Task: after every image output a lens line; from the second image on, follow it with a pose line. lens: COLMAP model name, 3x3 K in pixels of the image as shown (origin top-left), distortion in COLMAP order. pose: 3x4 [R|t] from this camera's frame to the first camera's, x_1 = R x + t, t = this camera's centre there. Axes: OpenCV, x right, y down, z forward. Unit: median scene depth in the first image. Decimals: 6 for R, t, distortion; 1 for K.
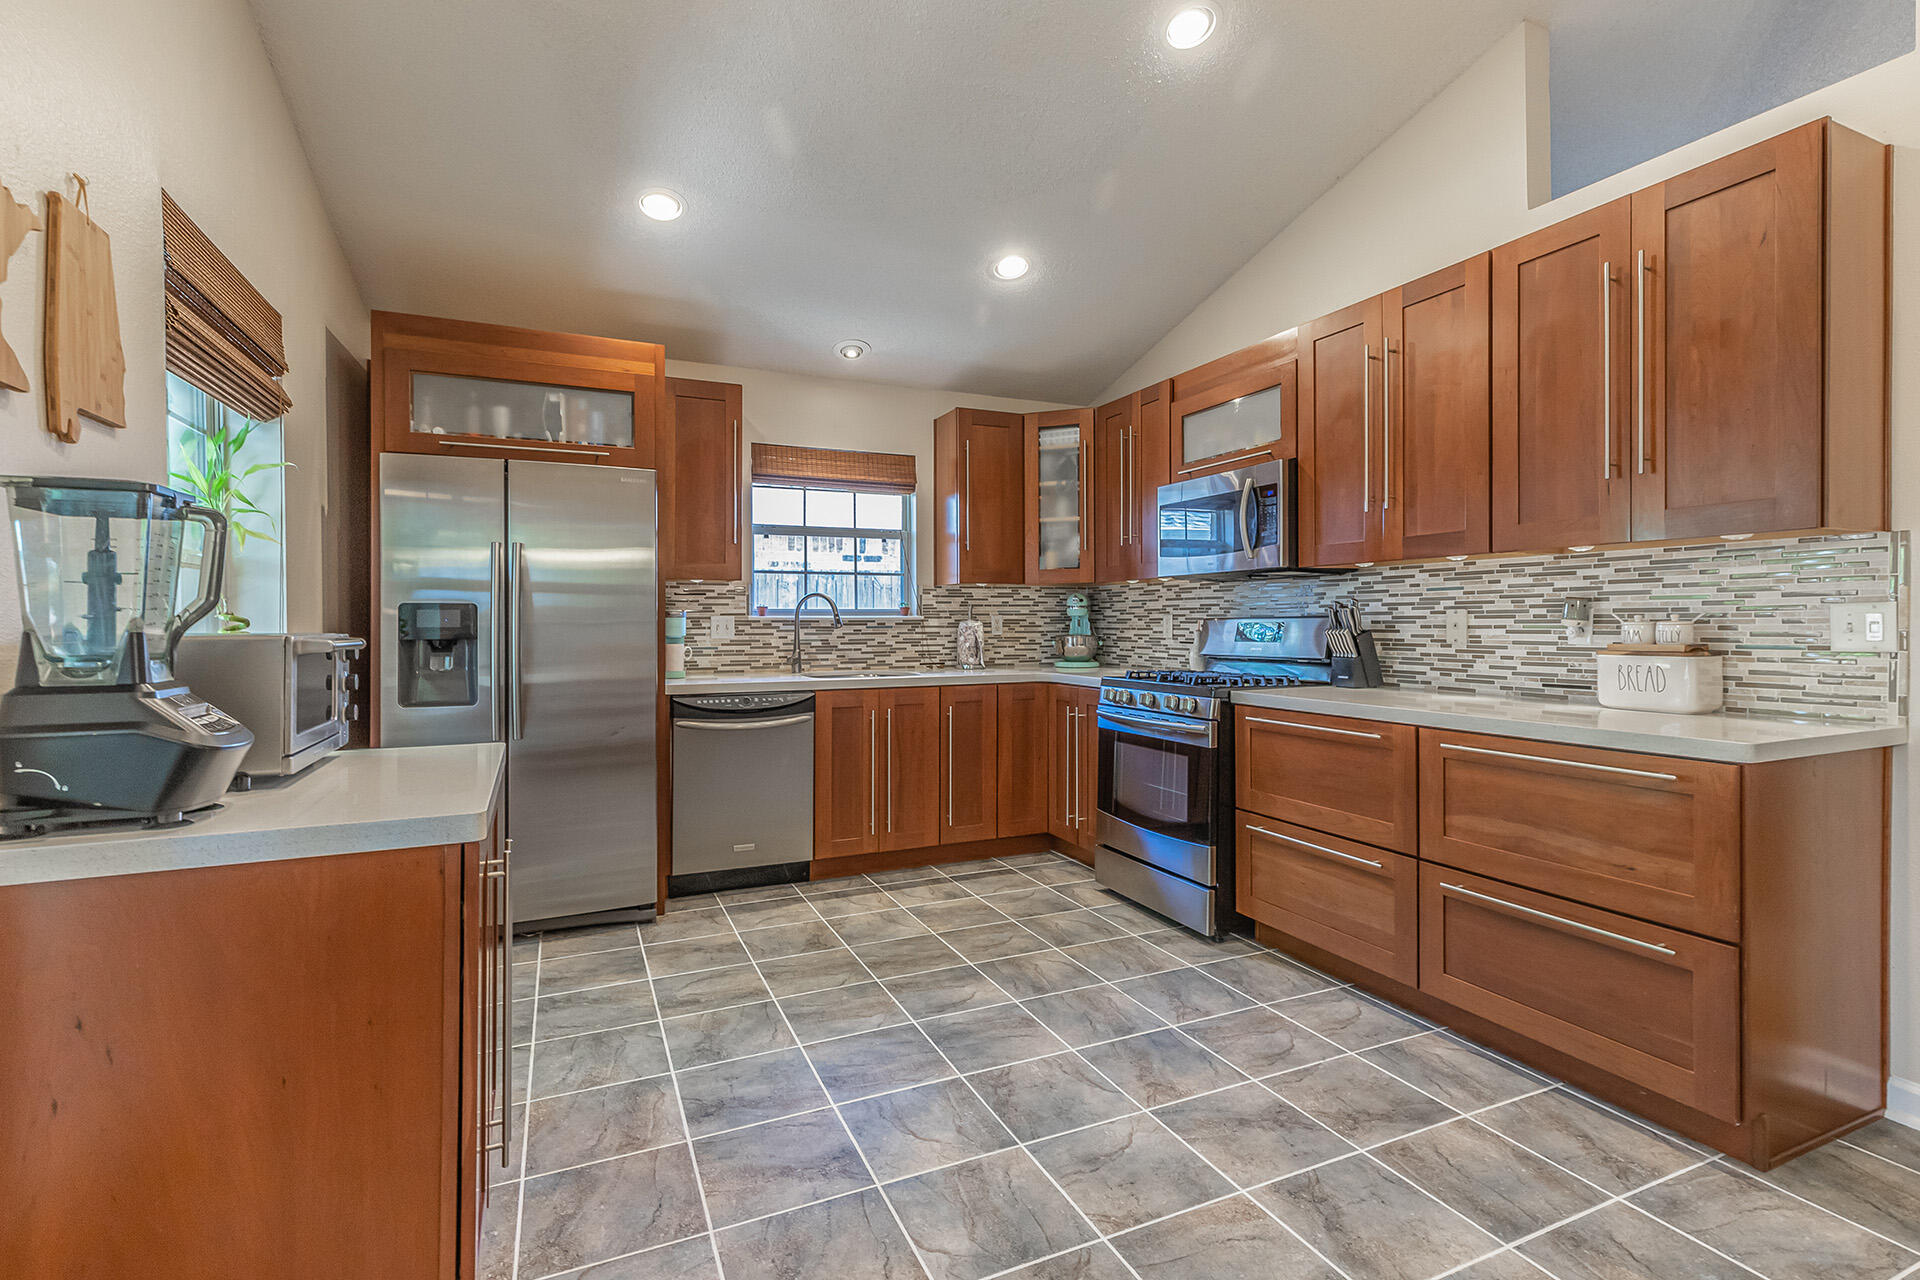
lens RADIAL K [[907.7, 0, 994.5], [0, 907.7, 610.4], [0, 0, 1]] dist [0.009138, -0.001179]
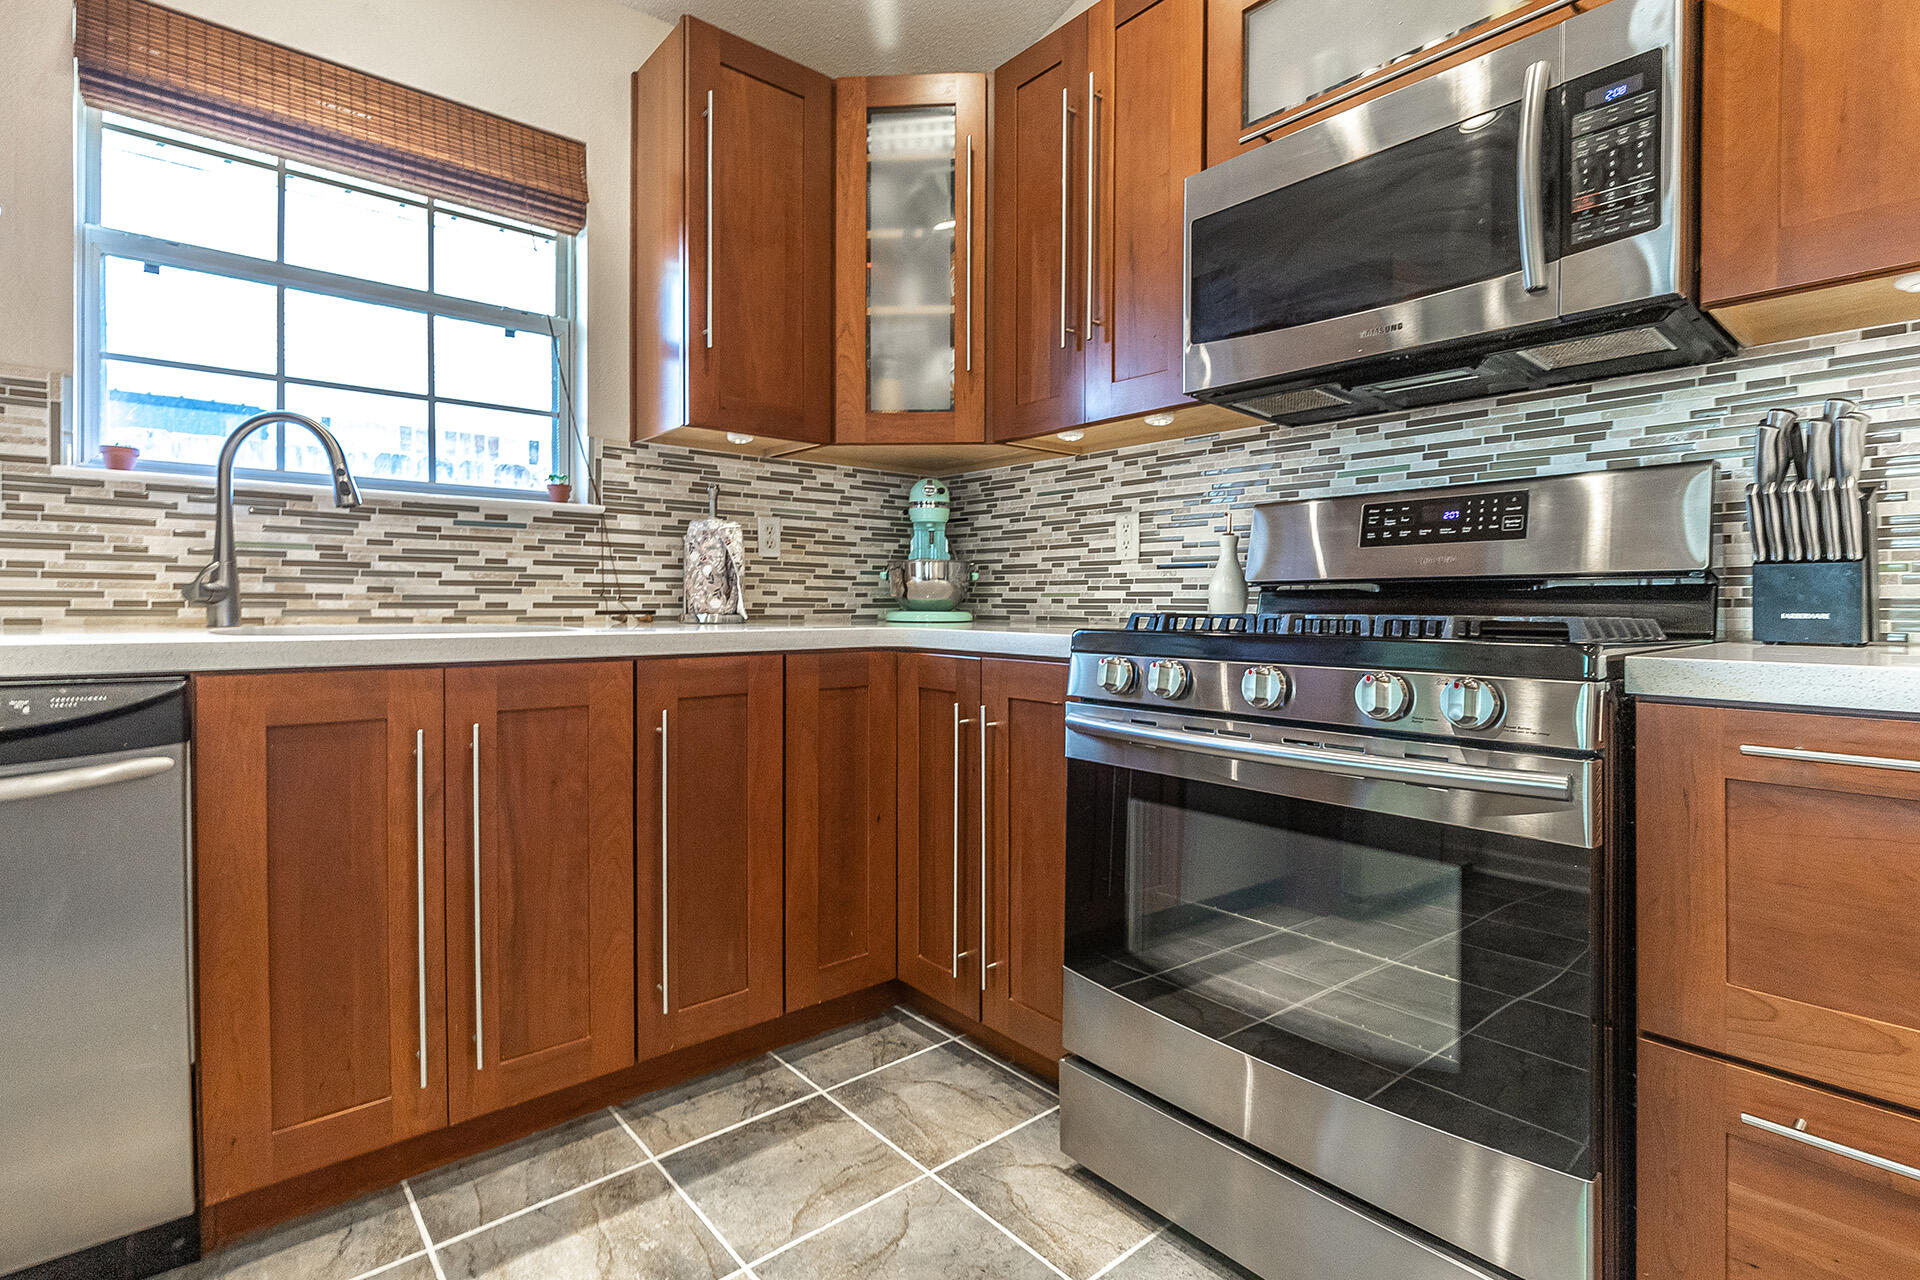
lens RADIAL K [[907.7, 0, 988.6], [0, 907.7, 606.9], [0, 0, 1]] dist [0.009138, -0.001179]
pose [[0.960561, 0.006742, 0.277986, -0.023061], [-0.011025, 0.999843, 0.013845, 0.054222], [-0.277849, -0.016364, 0.960485, 0.582637]]
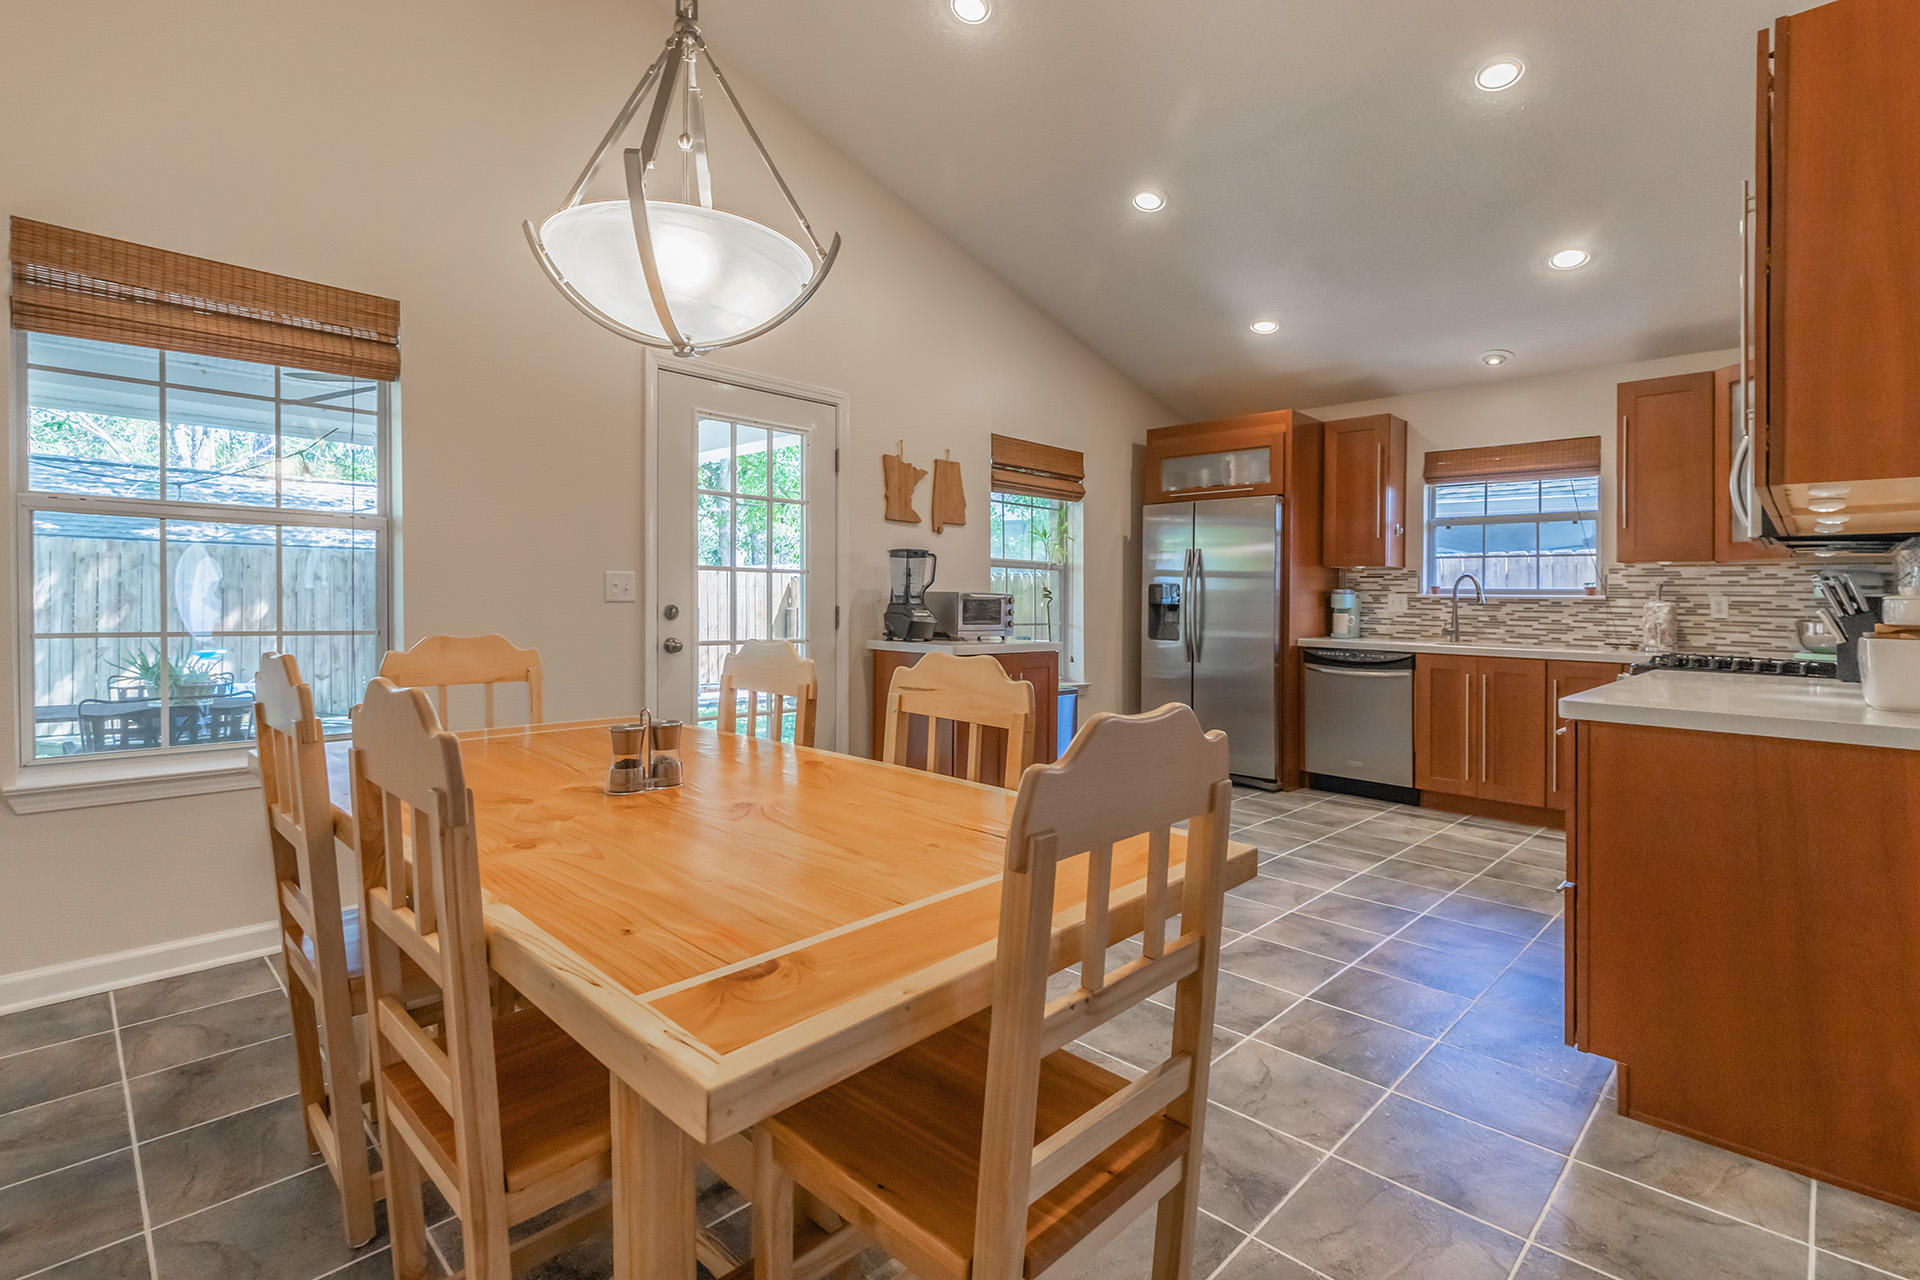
lens RADIAL K [[907.7, 0, 915.9], [0, 907.7, 612.2], [0, 0, 1]] dist [0.009138, -0.001179]
pose [[0.317783, 0.024902, -0.947836, 0.713910], [-0.008278, 0.999690, 0.023489, 0.007726], [0.948127, 0.000381, 0.317891, -0.042708]]
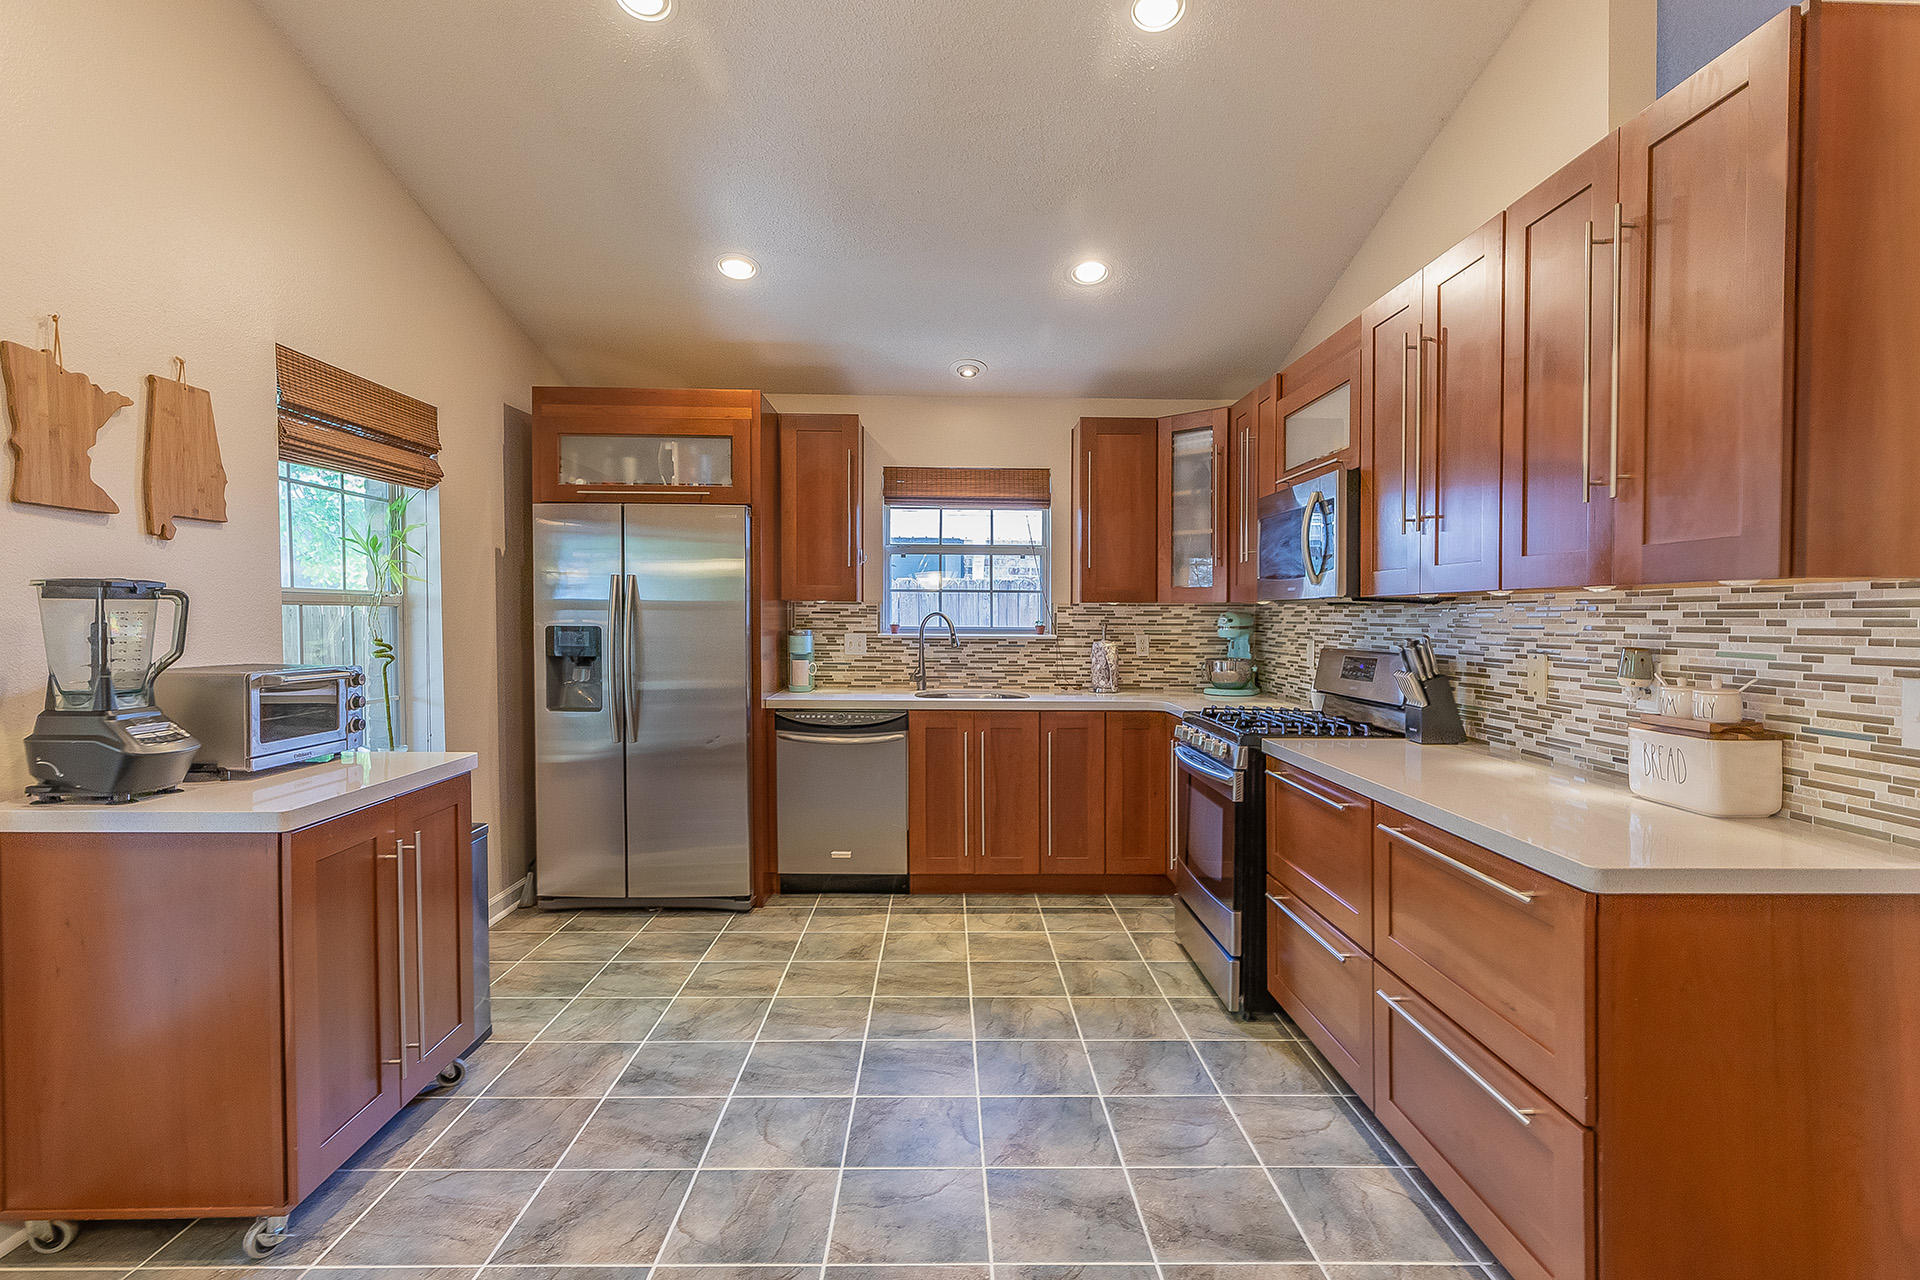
lens RADIAL K [[980.4, 0, 976.9], [0, 980.4, 619.7], [0, 0, 1]] dist [0.010688, -0.003271]
pose [[0.914336, 0.013018, -0.404746, 0.299372], [-0.006762, 0.999835, 0.016881, -0.030833], [0.404899, -0.012698, 0.914273, 0.017481]]
